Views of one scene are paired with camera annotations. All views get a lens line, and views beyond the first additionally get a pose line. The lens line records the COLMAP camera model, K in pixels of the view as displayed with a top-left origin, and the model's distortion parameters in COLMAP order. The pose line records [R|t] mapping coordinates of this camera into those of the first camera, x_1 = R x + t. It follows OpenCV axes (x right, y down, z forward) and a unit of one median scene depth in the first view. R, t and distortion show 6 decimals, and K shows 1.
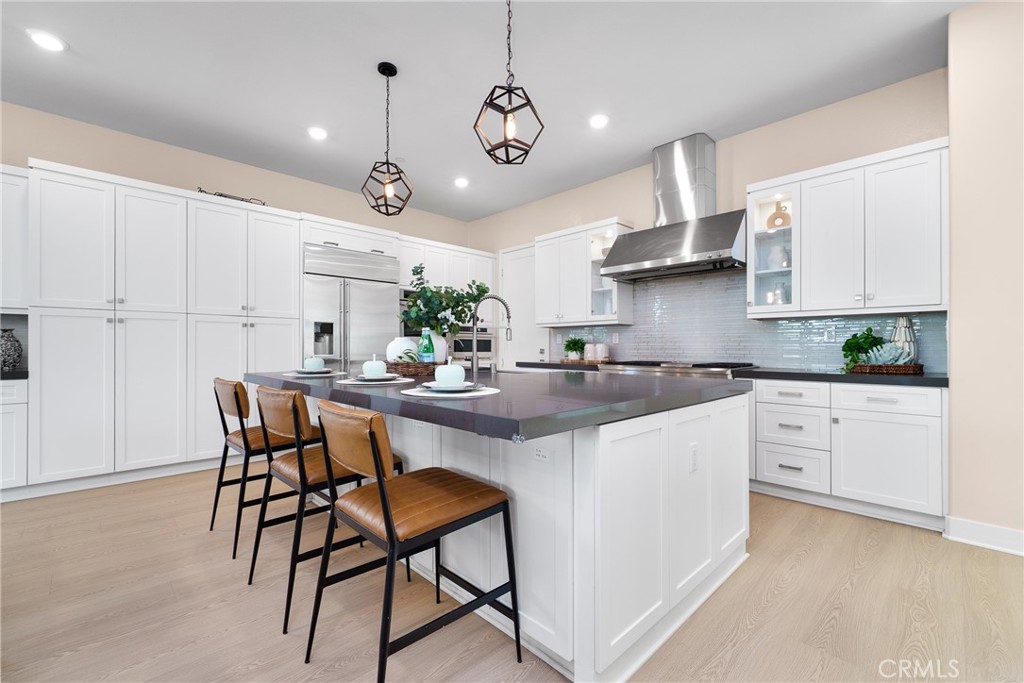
lens RADIAL K [[430.2, 0, 510.9], [0, 430.2, 345.1], [0, 0, 1]] dist [0.000658, 0.001283]
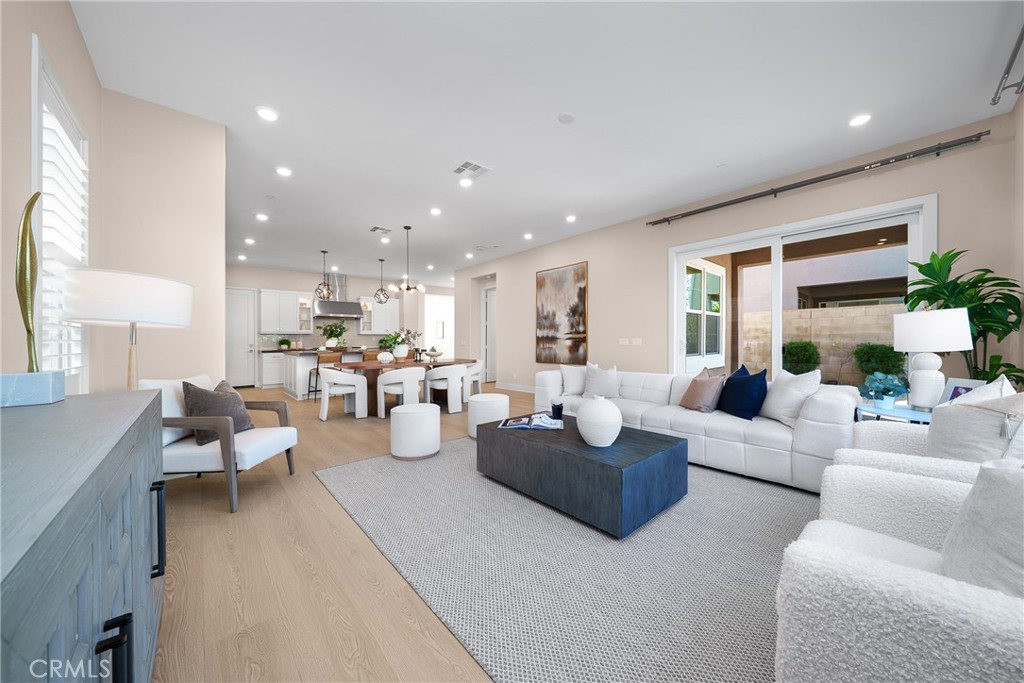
lens RADIAL K [[351.5, 0, 514.8], [0, 351.5, 336.3], [0, 0, 1]] dist [-0.002009, -0.000090]
pose [[0.040182, 0.010501, 0.999137, -2.372321], [0.004901, 0.999931, -0.010706, -0.006713], [-0.999180, 0.005327, 0.040128, -0.390467]]
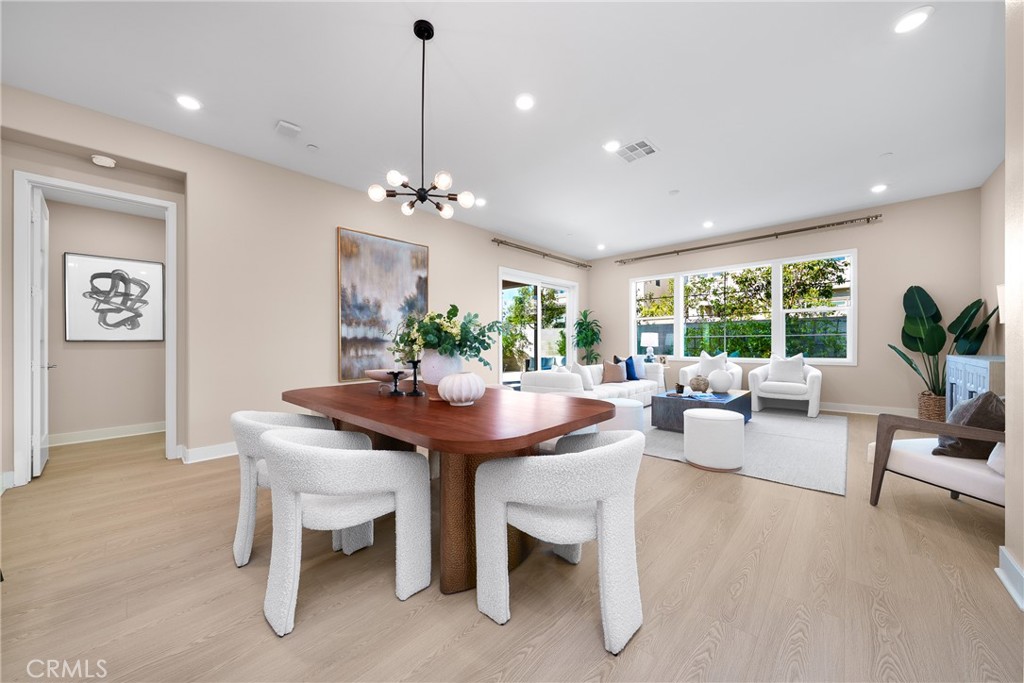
lens RADIAL K [[368.2, 0, 507.1], [0, 368.2, 345.2], [0, 0, 1]] dist [0.007471, 0.000804]
pose [[-0.998601, 0.006724, -0.052450, -0.761149], [0.006637, 0.999976, 0.001844, 0.001548], [0.052461, 0.001493, -0.998622, 0.896265]]
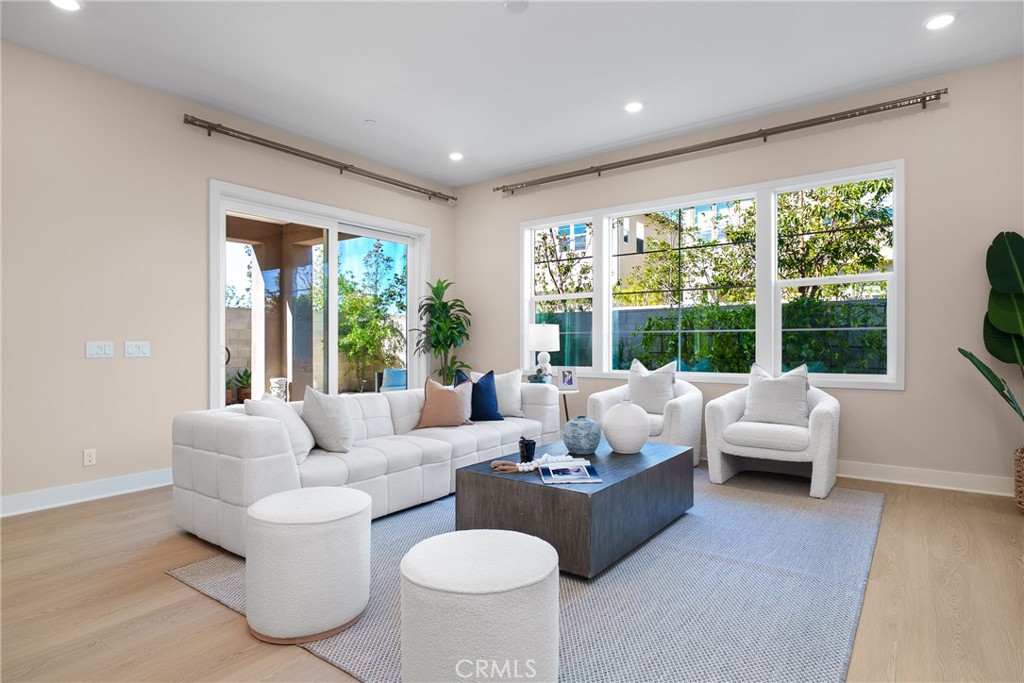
lens RADIAL K [[560.8, 0, 508.9], [0, 560.8, 338.8], [0, 0, 1]] dist [0.038739, 0.000100]
pose [[-0.984949, 0.003726, -0.172803, -1.290428], [0.005210, 0.999953, -0.008137, -0.003548], [0.172765, -0.008915, -0.984923, 0.456895]]
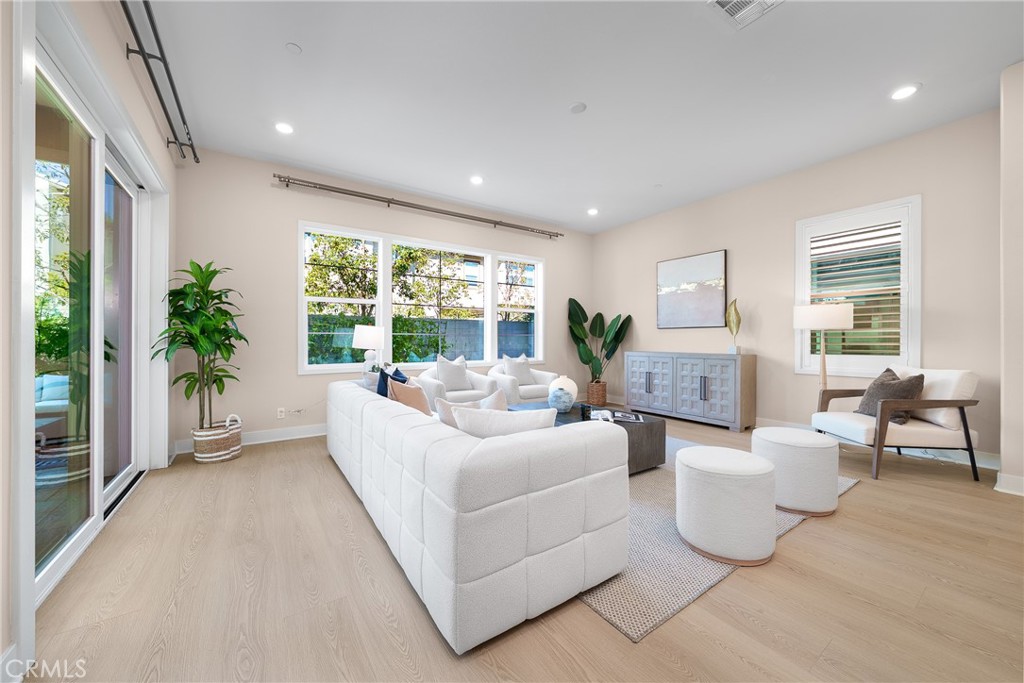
lens RADIAL K [[368.2, 0, 510.0], [0, 368.2, 340.5], [0, 0, 1]] dist [0.007471, 0.000804]
pose [[-0.167026, 0.000878, -0.985952, -0.574872], [0.007240, 0.999974, -0.000336, -0.006355], [0.985926, -0.007194, -0.167028, -0.501902]]
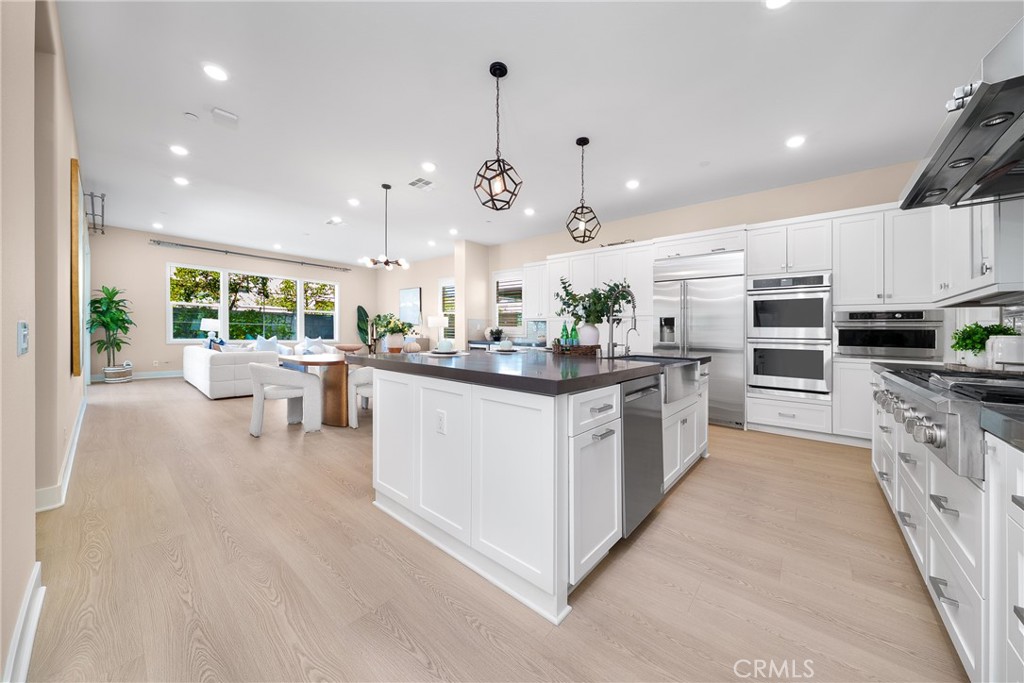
lens RADIAL K [[351.5, 0, 523.5], [0, 351.5, 343.6], [0, 0, 1]] dist [-0.002009, -0.000090]
pose [[0.105274, 0.029311, -0.994011, 0.768792], [-0.015343, 0.999494, 0.027848, 0.004737], [0.994325, 0.012319, 0.105671, 0.606180]]
